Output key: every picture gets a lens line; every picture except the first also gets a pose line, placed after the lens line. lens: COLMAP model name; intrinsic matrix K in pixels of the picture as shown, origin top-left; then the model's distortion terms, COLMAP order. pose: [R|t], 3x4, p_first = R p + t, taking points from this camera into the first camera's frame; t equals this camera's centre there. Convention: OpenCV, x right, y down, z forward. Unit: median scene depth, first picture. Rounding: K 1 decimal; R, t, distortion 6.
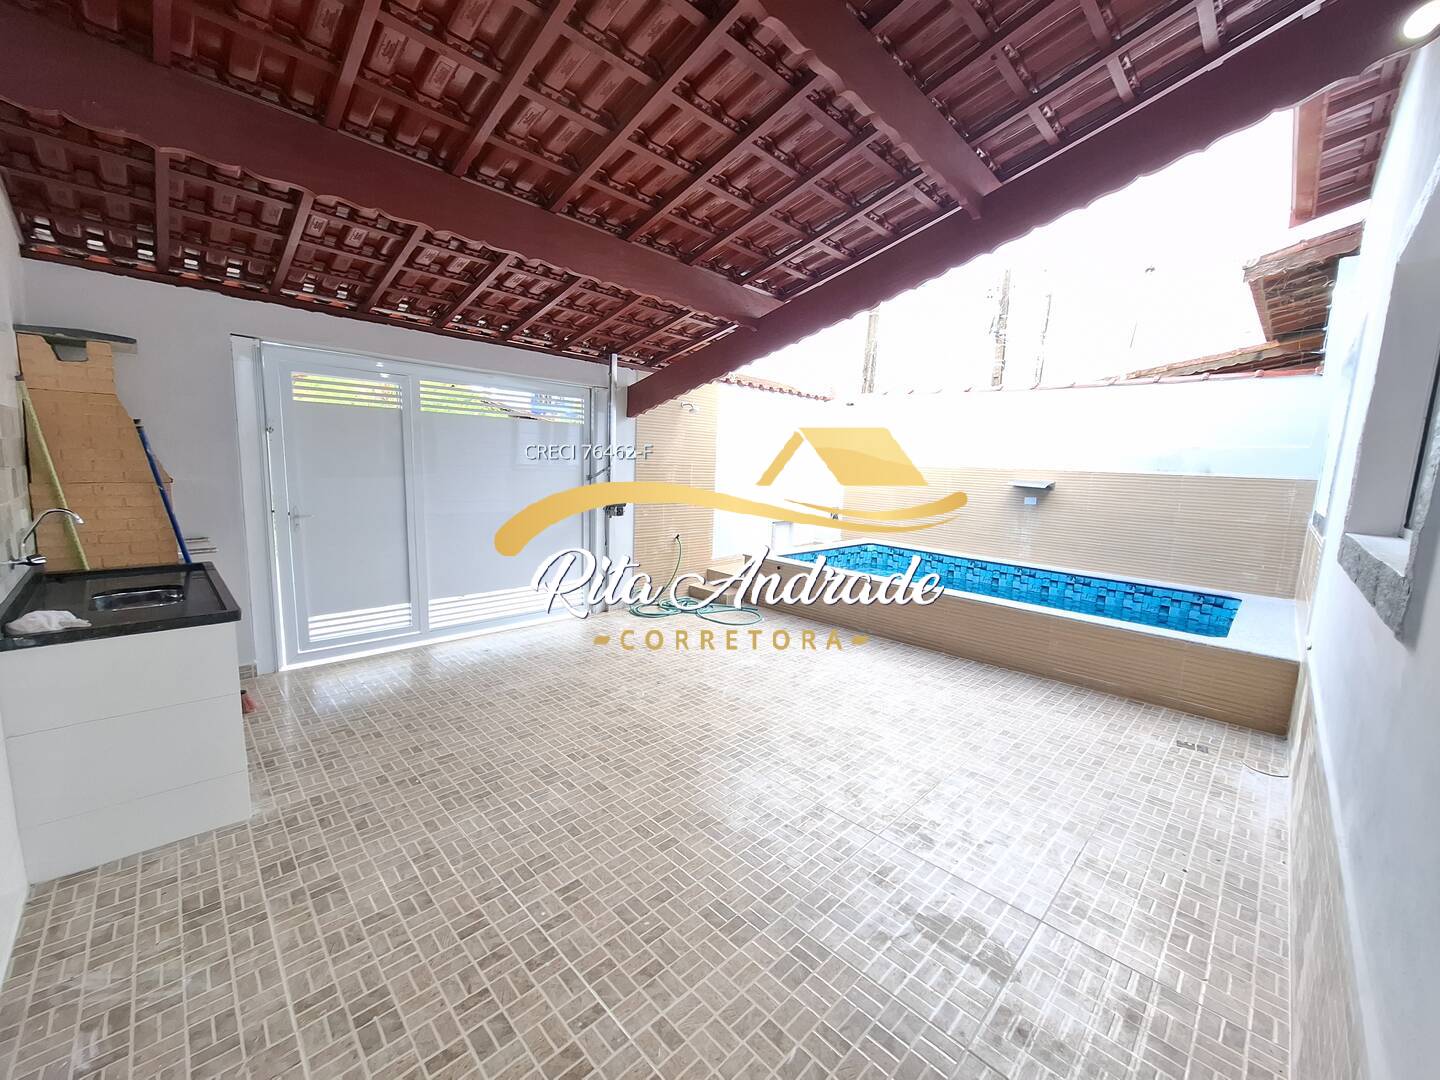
lens RADIAL K [[565.4, 0, 722.7], [0, 565.4, 541.7], [0, 0, 1]] dist [-0.001536, -0.000922]
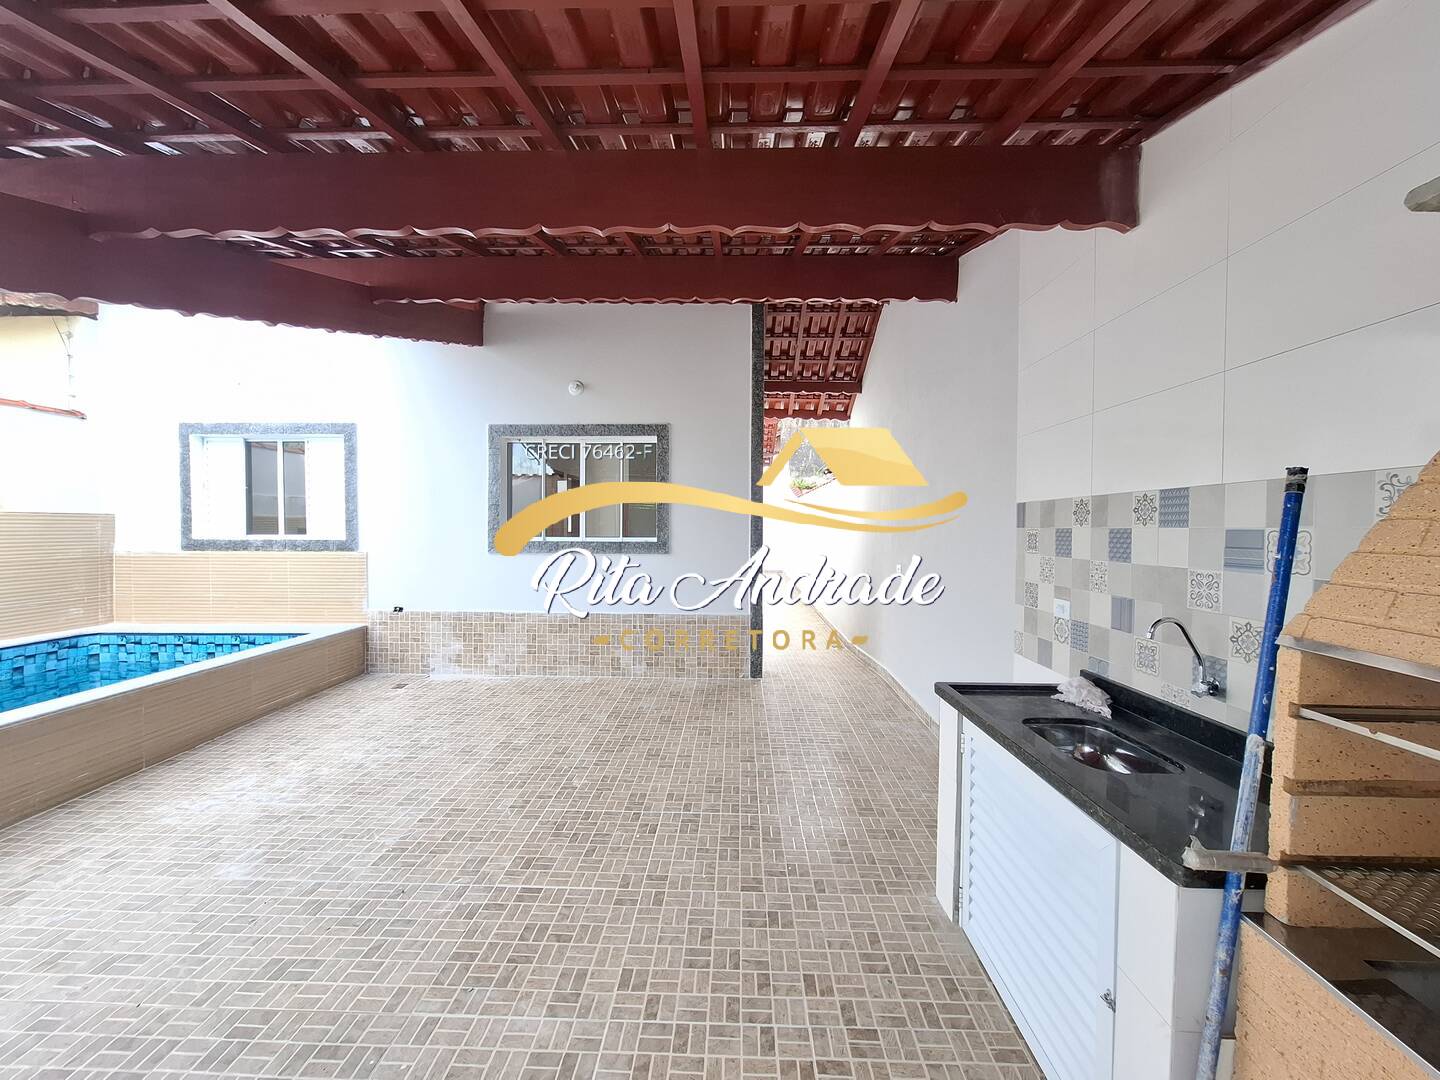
lens RADIAL K [[565.4, 0, 723.2], [0, 565.4, 542.2], [0, 0, 1]] dist [-0.001536, -0.000922]
pose [[-0.689621, -0.064934, 0.721253, -1.079818], [0.066121, 0.986166, 0.152005, -0.258189], [-0.721145, 0.152516, -0.675787, 1.590519]]
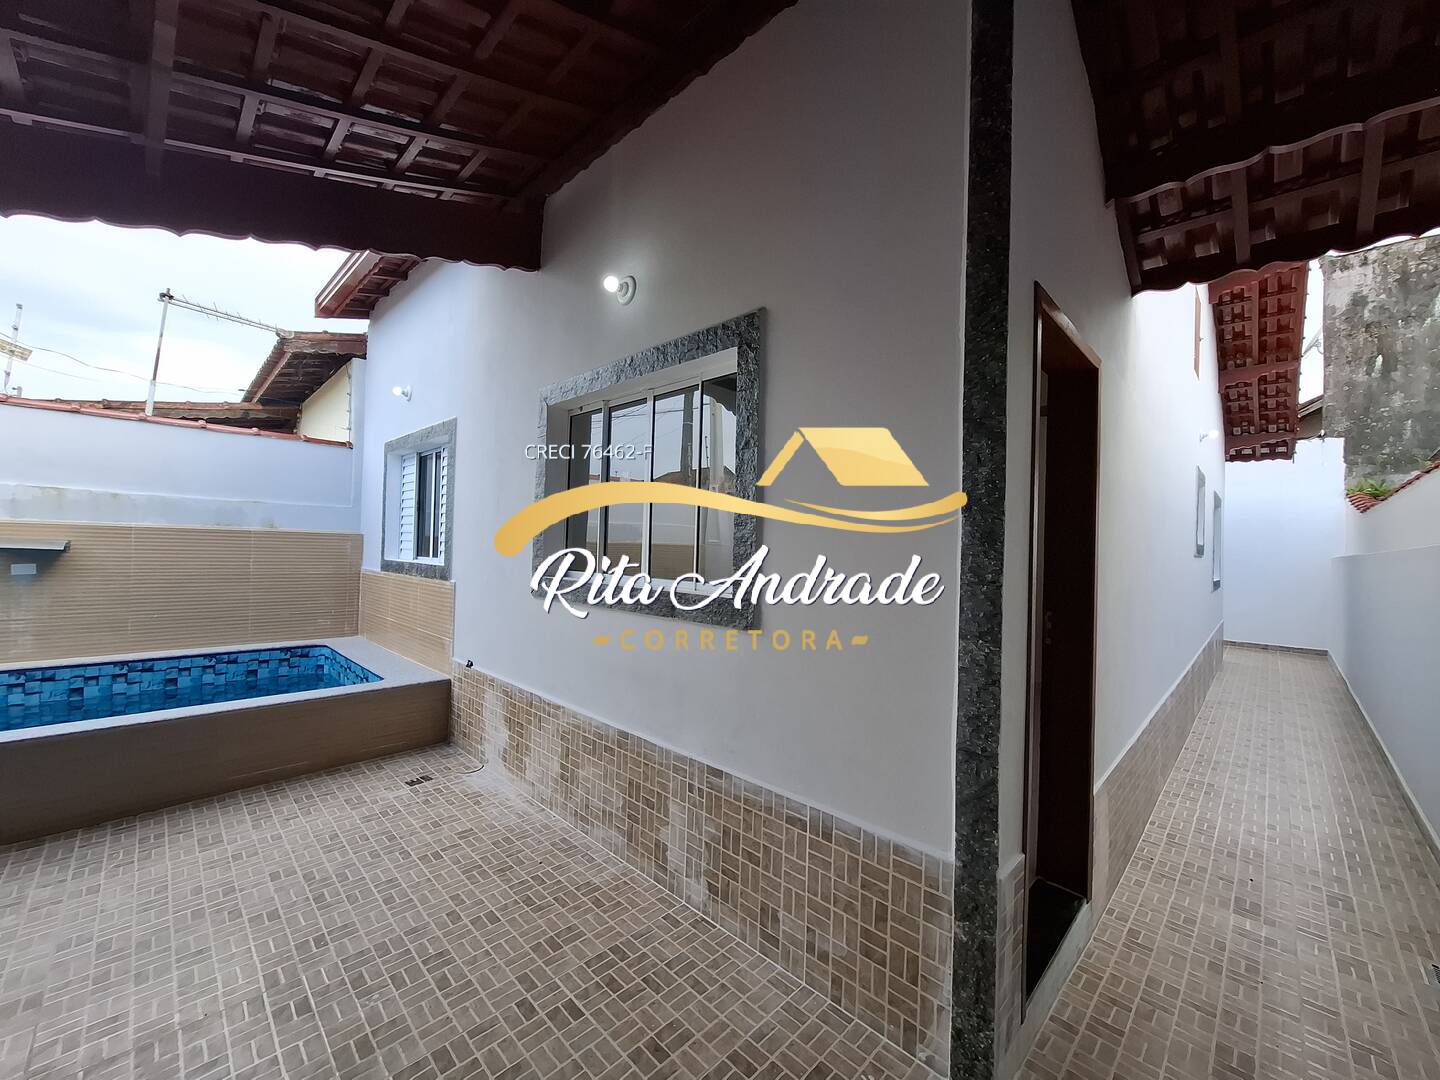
lens RADIAL K [[565.4, 0, 722.7], [0, 565.4, 544.7], [0, 0, 1]] dist [-0.001536, -0.000922]
pose [[-0.010323, -0.035058, 0.999332, -0.307077], [0.109826, 0.993299, 0.035981, -0.082233], [-0.993897, 0.110124, -0.006404, 0.427142]]
